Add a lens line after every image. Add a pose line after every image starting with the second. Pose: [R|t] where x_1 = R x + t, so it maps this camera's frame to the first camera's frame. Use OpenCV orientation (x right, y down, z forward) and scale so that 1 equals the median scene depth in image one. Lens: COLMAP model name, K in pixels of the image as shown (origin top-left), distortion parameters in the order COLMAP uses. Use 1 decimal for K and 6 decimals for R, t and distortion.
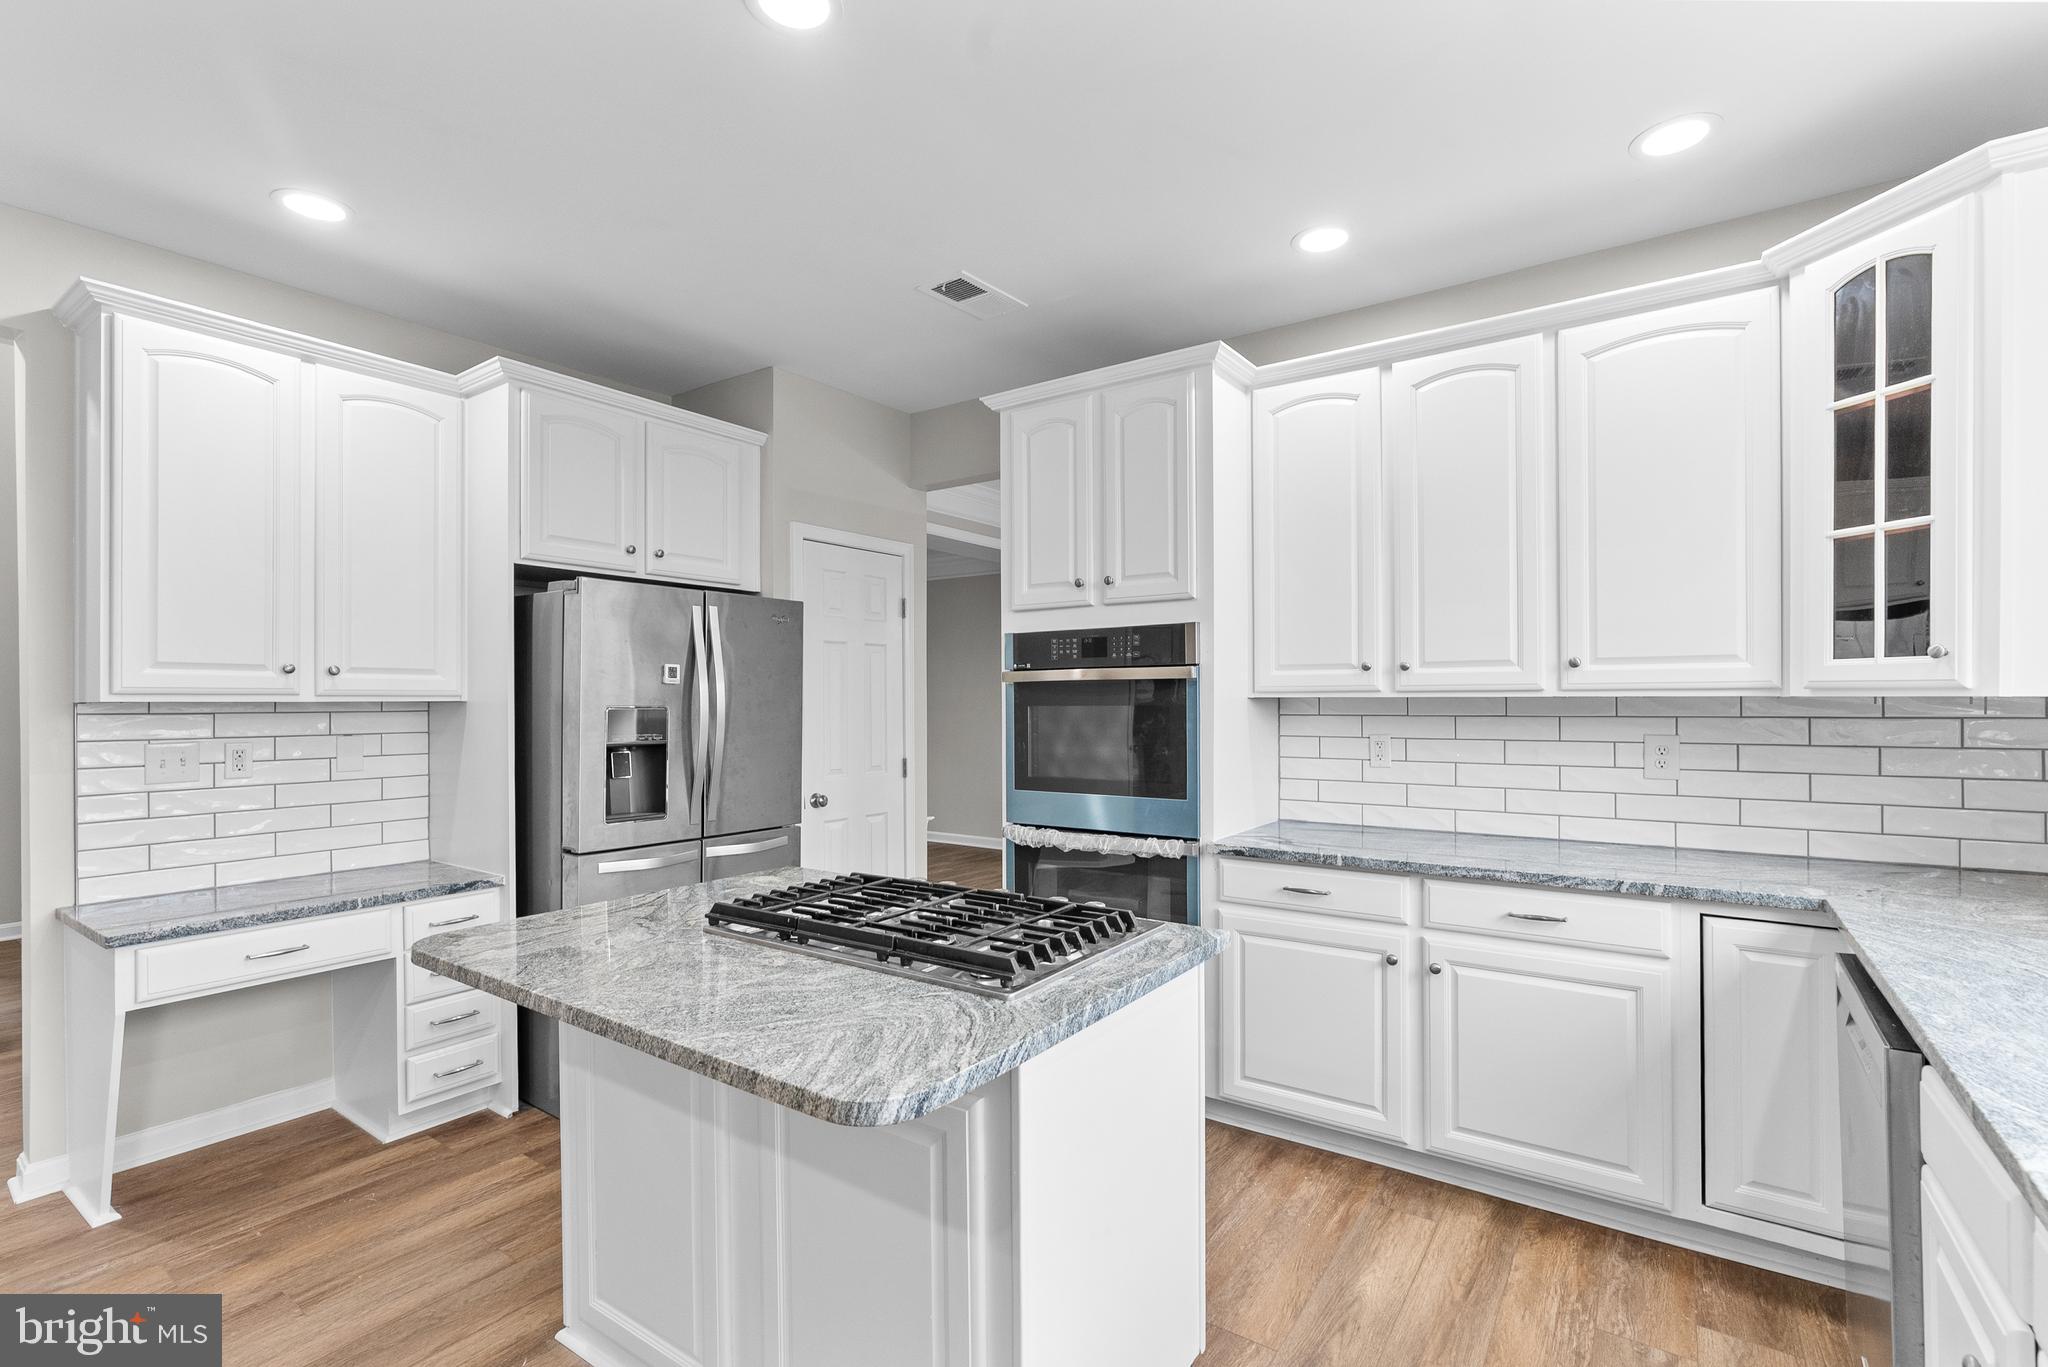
lens RADIAL K [[937.9, 0, 1034.6], [0, 937.9, 699.4], [0, 0, 1]] dist [-0.000886, 0.000151]
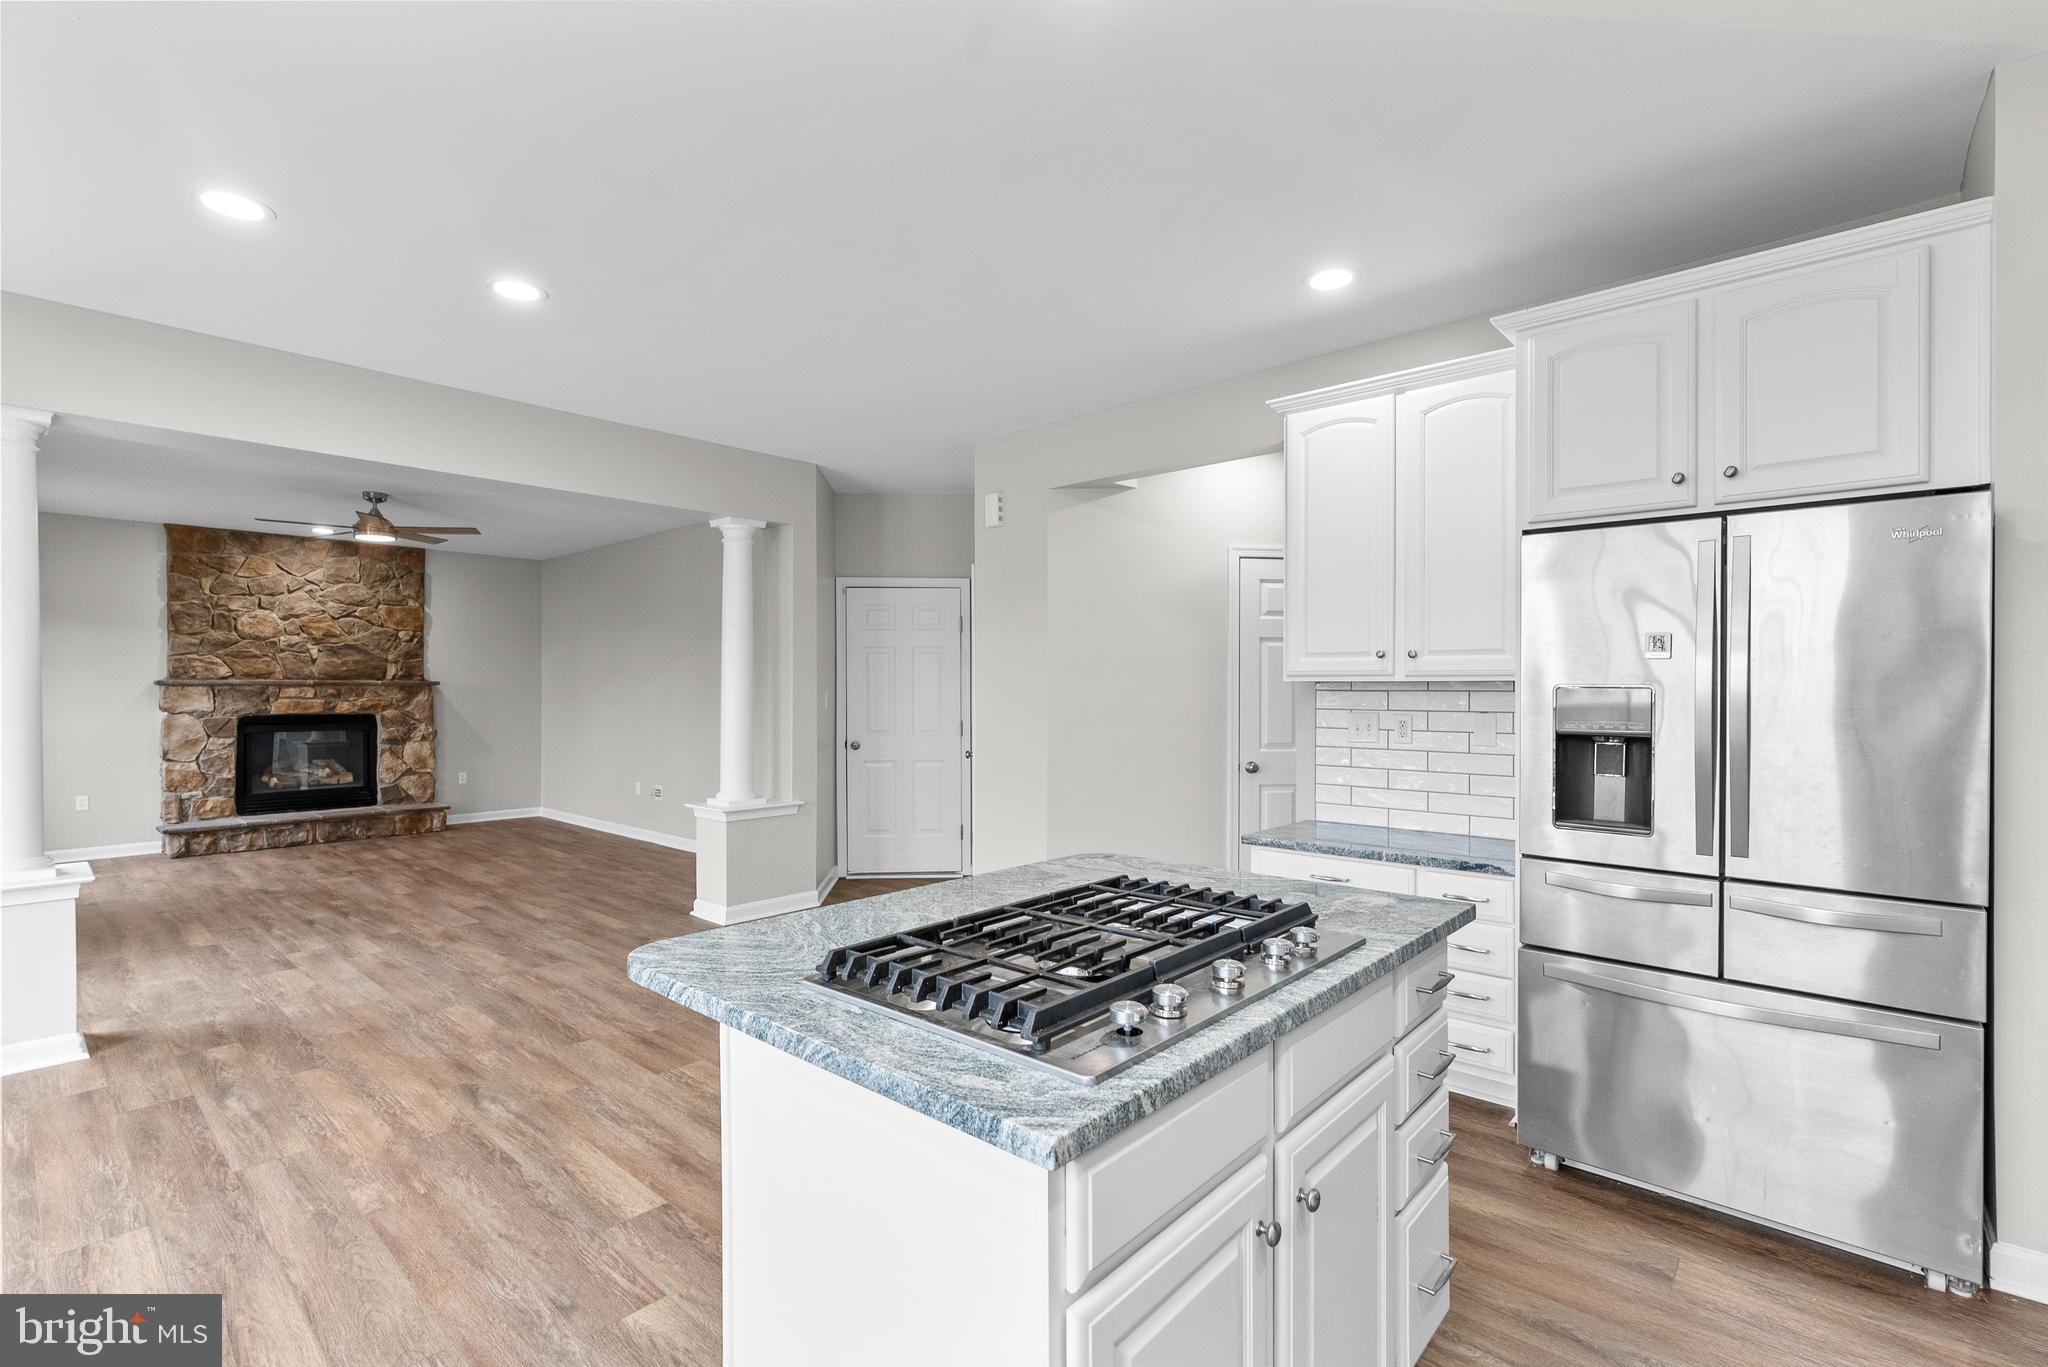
lens RADIAL K [[937.9, 0, 1034.6], [0, 937.9, 699.4], [0, 0, 1]] dist [-0.000886, 0.000151]
pose [[-0.129602, 0.012039, -0.991493, 0.492906], [0.000929, 0.999927, 0.012020, 0.012038], [0.991566, 0.000637, -0.129604, 0.760622]]
